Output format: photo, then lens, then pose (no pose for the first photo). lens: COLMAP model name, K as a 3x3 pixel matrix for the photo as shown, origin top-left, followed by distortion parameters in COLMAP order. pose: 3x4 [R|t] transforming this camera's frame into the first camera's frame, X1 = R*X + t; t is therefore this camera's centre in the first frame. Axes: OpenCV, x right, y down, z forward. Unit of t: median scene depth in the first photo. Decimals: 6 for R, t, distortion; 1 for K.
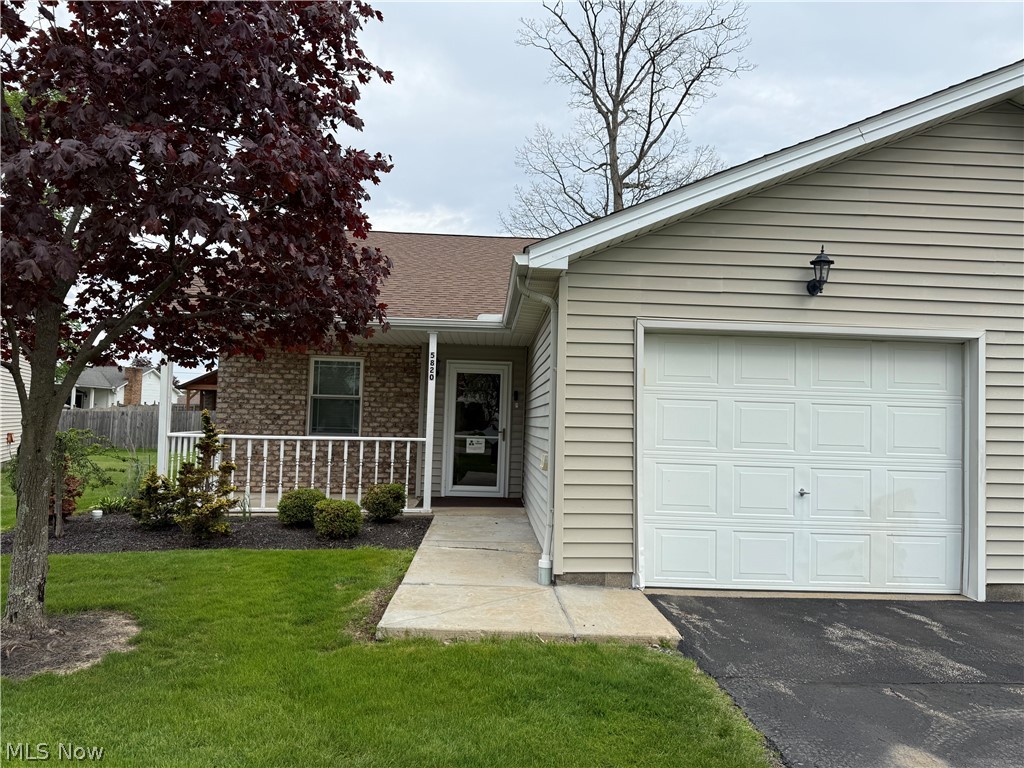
lens RADIAL K [[721.2, 0, 514.8], [0, 721.2, 386.6], [0, 0, 1]] dist [0.152300, -0.273806]
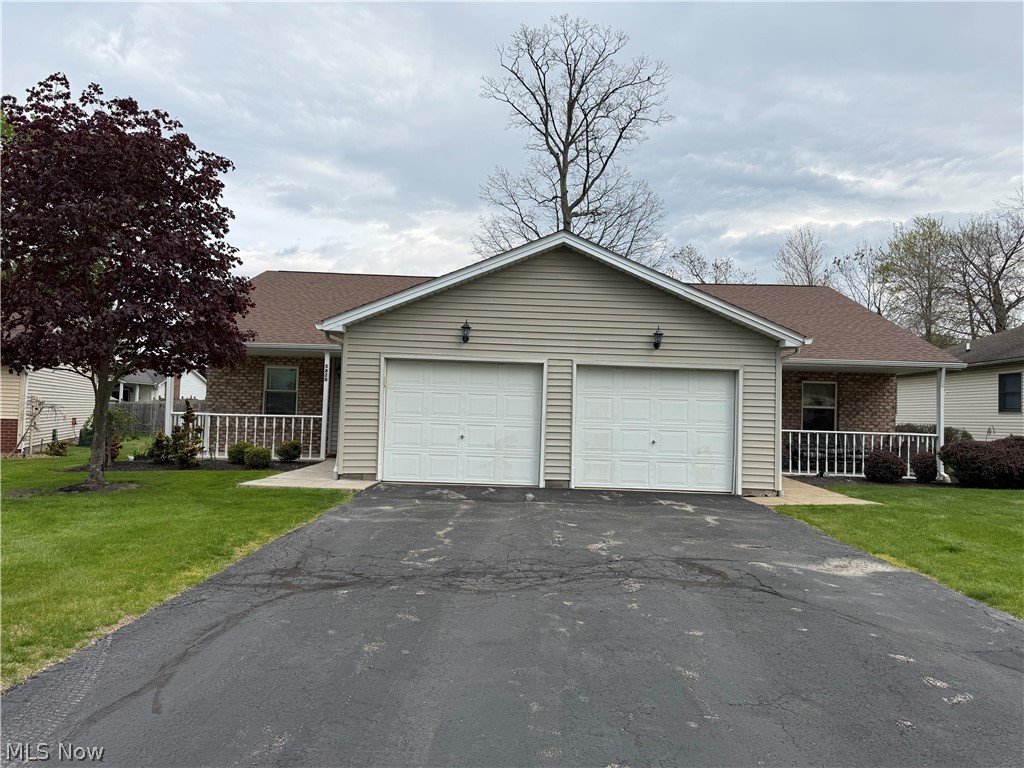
lens RADIAL K [[721.2, 0, 514.8], [0, 721.2, 386.6], [0, 0, 1]] dist [0.152300, -0.273806]
pose [[0.998699, 0.001105, -0.050983, 0.131510], [-0.000836, 0.999986, 0.005296, -0.001851], [0.050988, -0.005246, 0.998685, -0.212995]]
